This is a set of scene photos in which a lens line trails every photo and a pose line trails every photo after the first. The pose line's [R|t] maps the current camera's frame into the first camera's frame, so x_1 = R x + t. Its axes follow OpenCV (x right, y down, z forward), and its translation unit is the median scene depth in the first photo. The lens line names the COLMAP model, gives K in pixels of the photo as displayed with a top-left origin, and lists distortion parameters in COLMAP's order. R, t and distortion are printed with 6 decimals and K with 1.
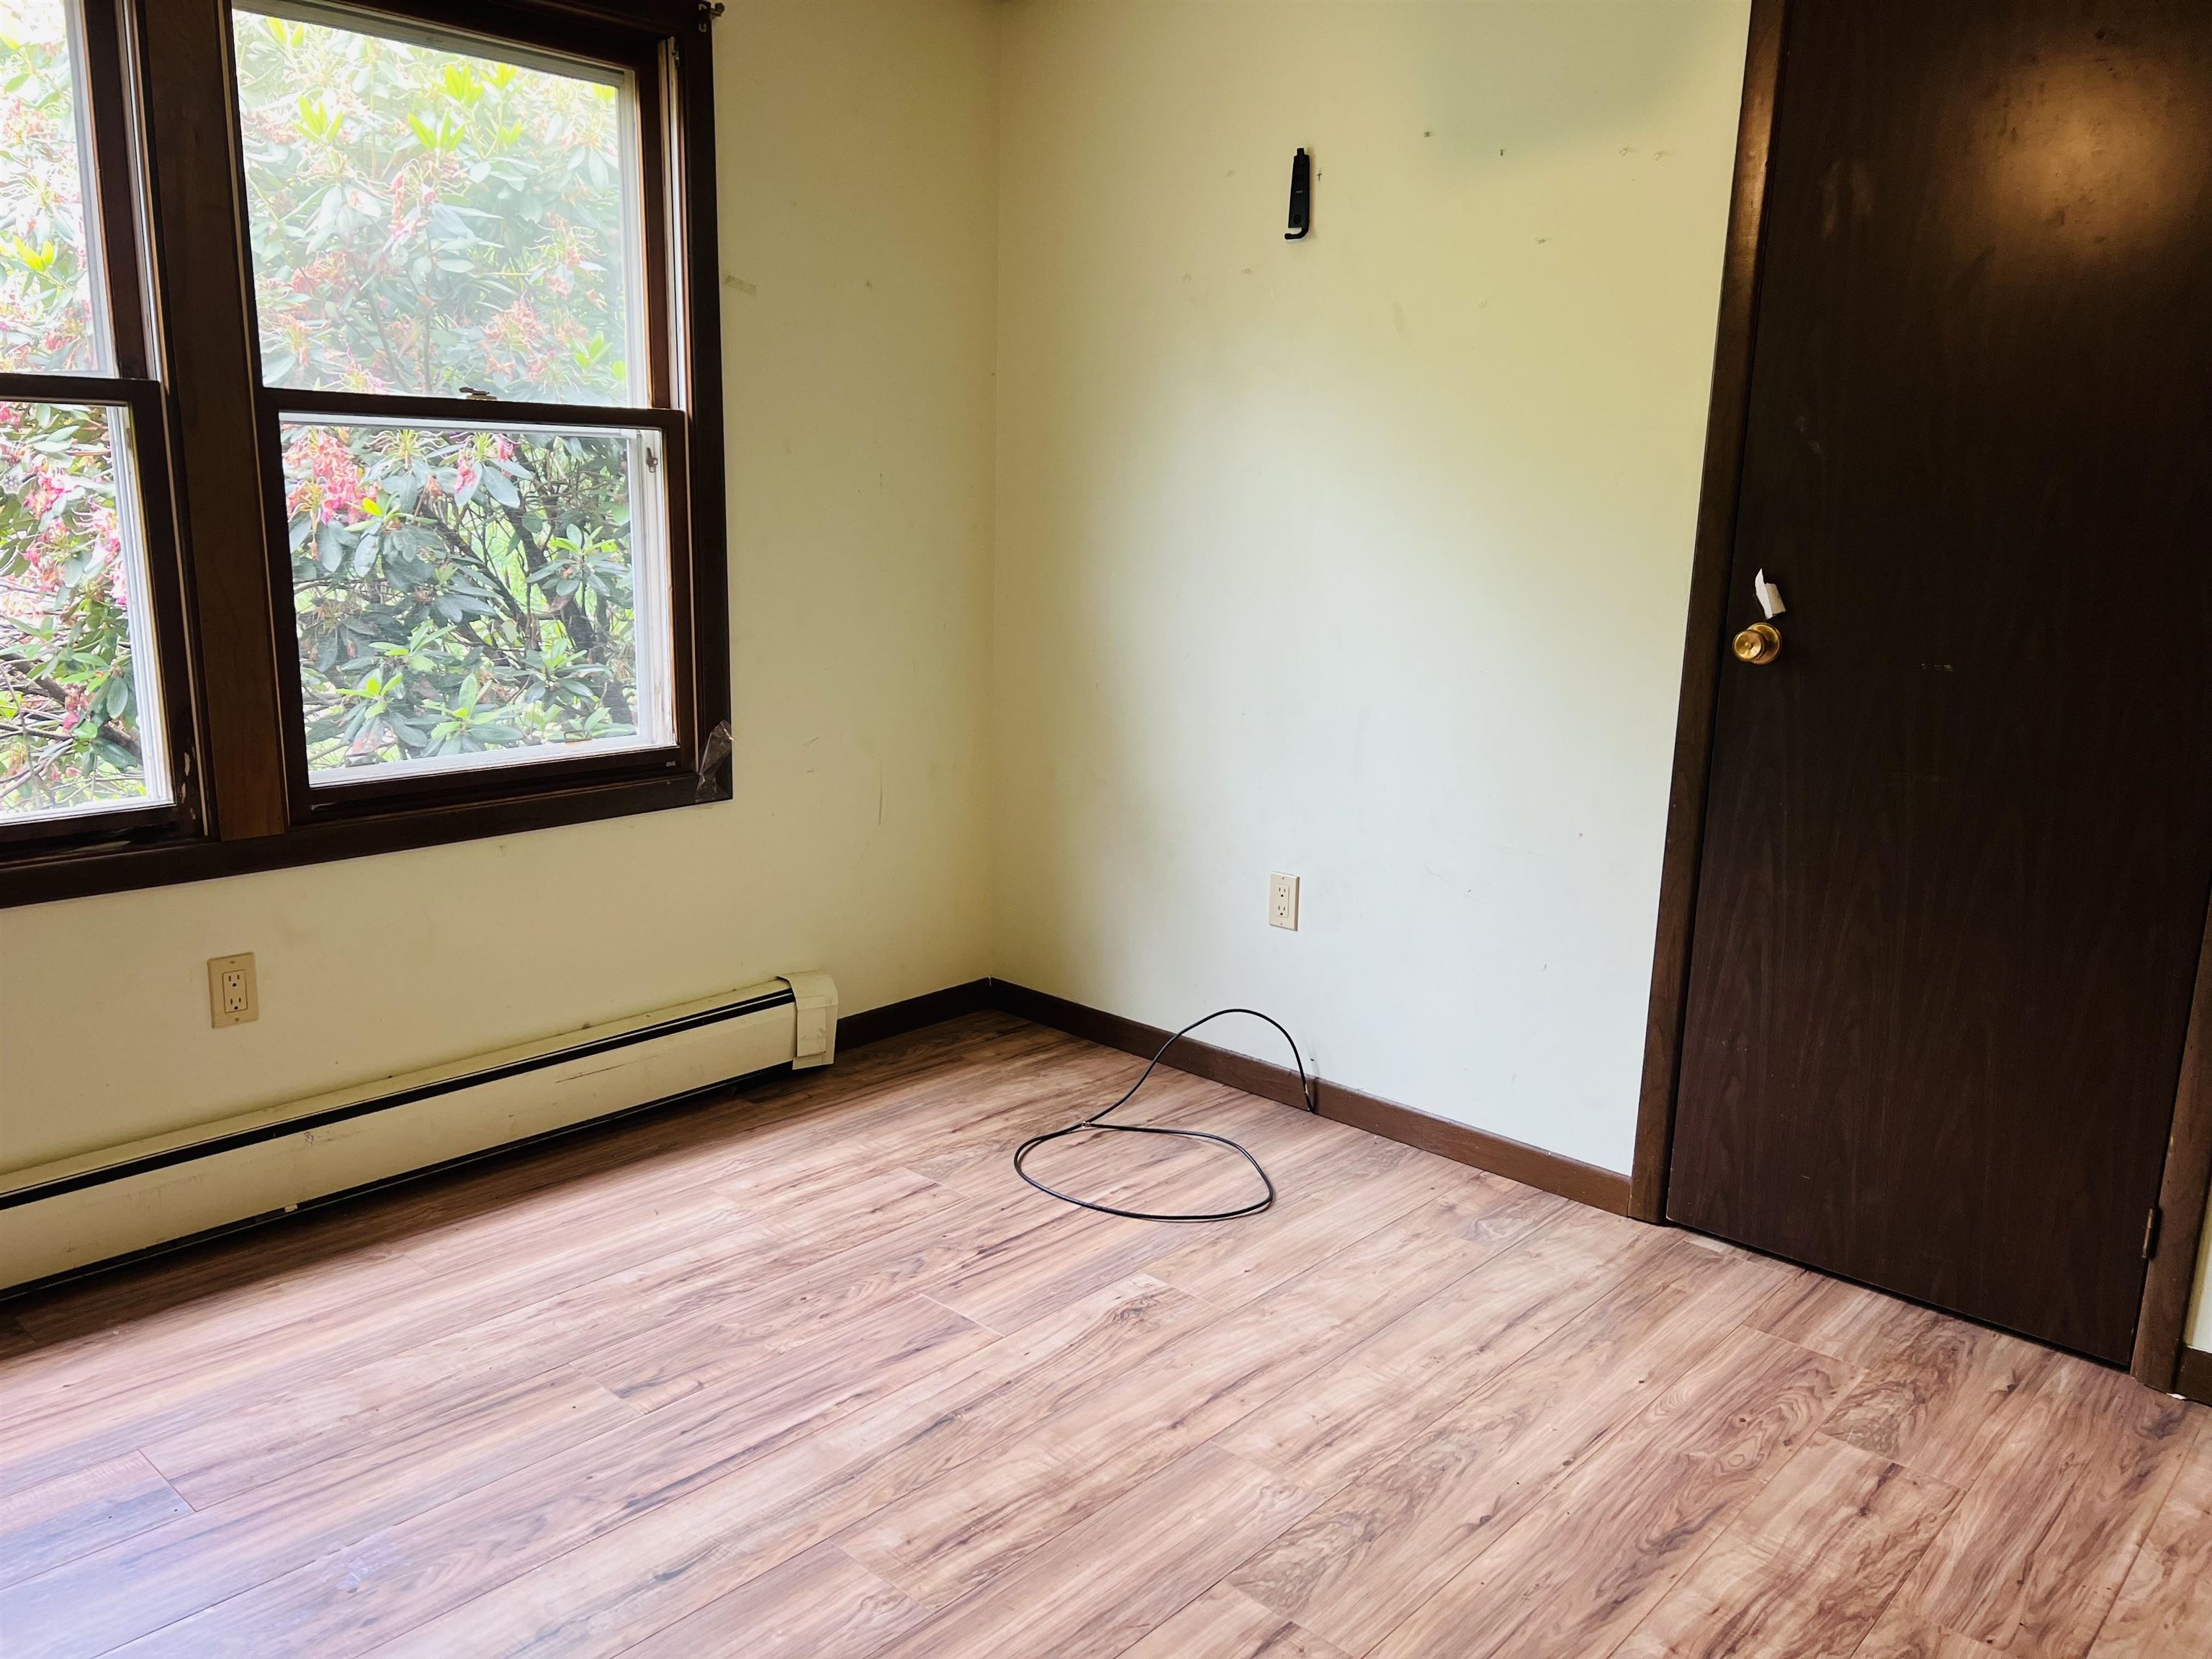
lens RADIAL K [[1662.7, 0, 1106.0], [0, 1662.7, 829.5], [0, 0, 1]] dist [0.056608, -0.061454]
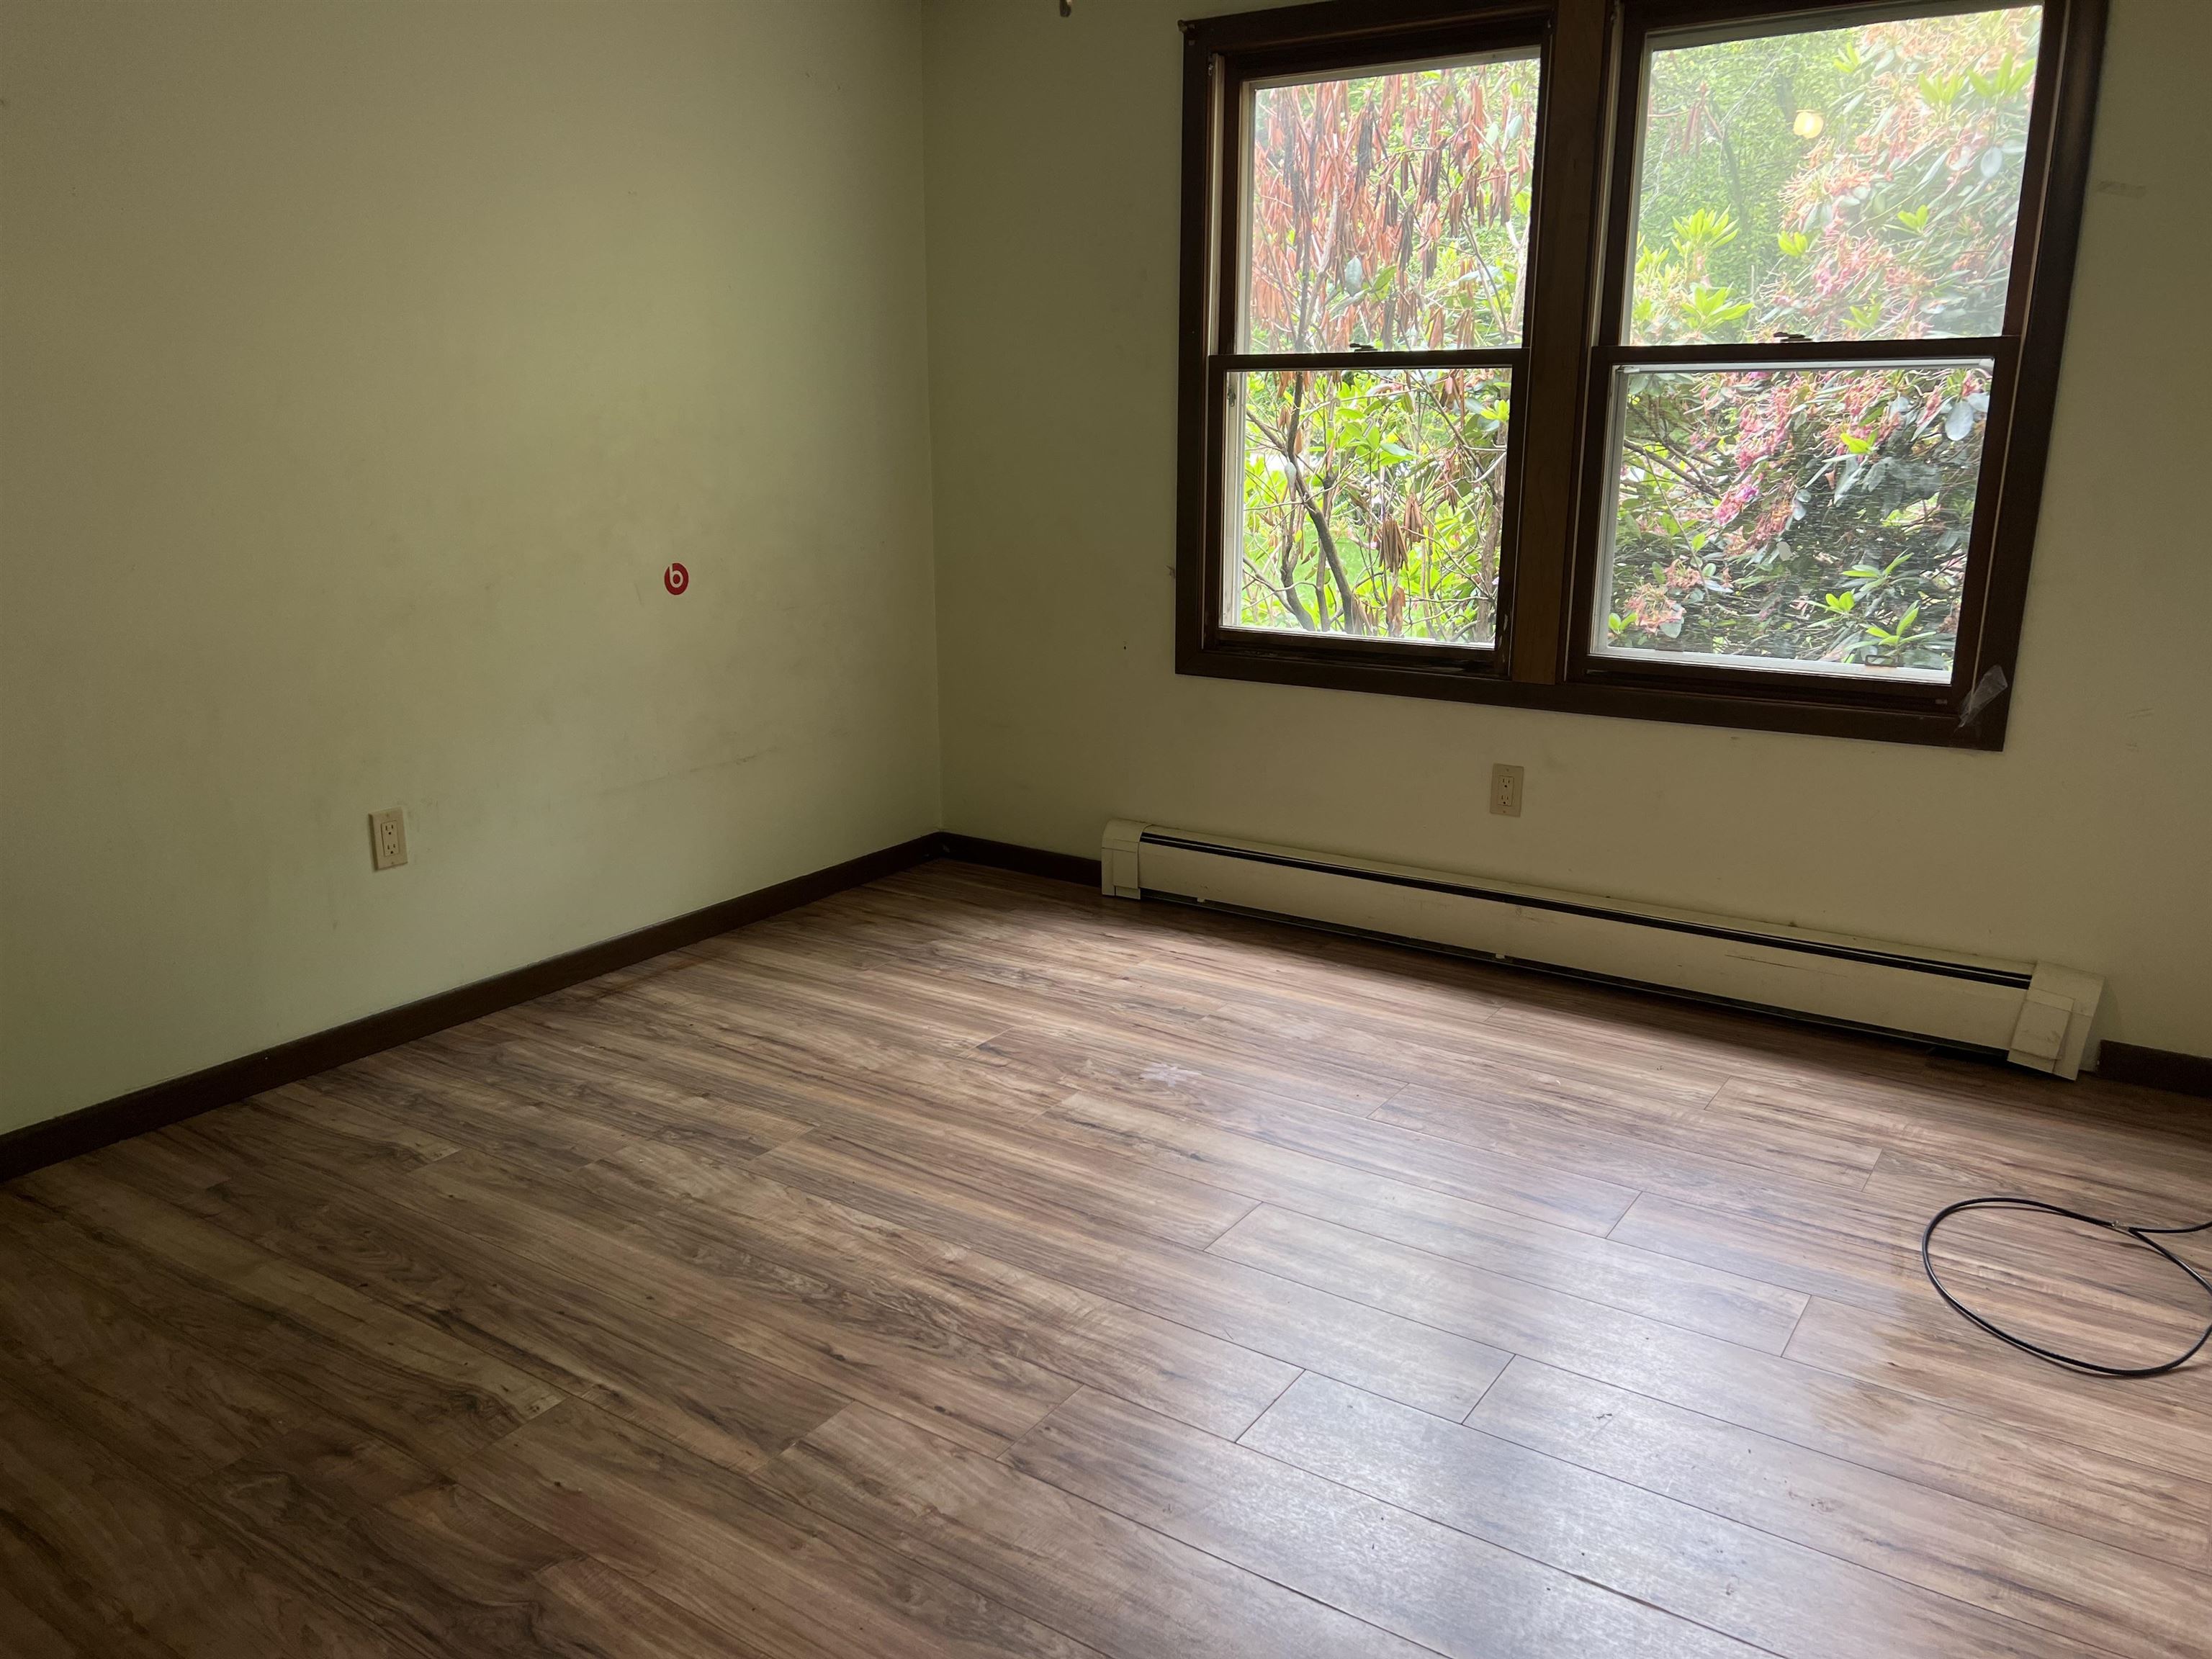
lens RADIAL K [[1662.7, 0, 1106.0], [0, 1662.7, 829.5], [0, 0, 1]] dist [0.056608, -0.061454]
pose [[0.147976, 0.221038, -0.963974, 0.709128], [-0.199612, 0.961320, 0.189788, -0.063340], [0.968637, 0.164337, 0.186375, 0.395025]]
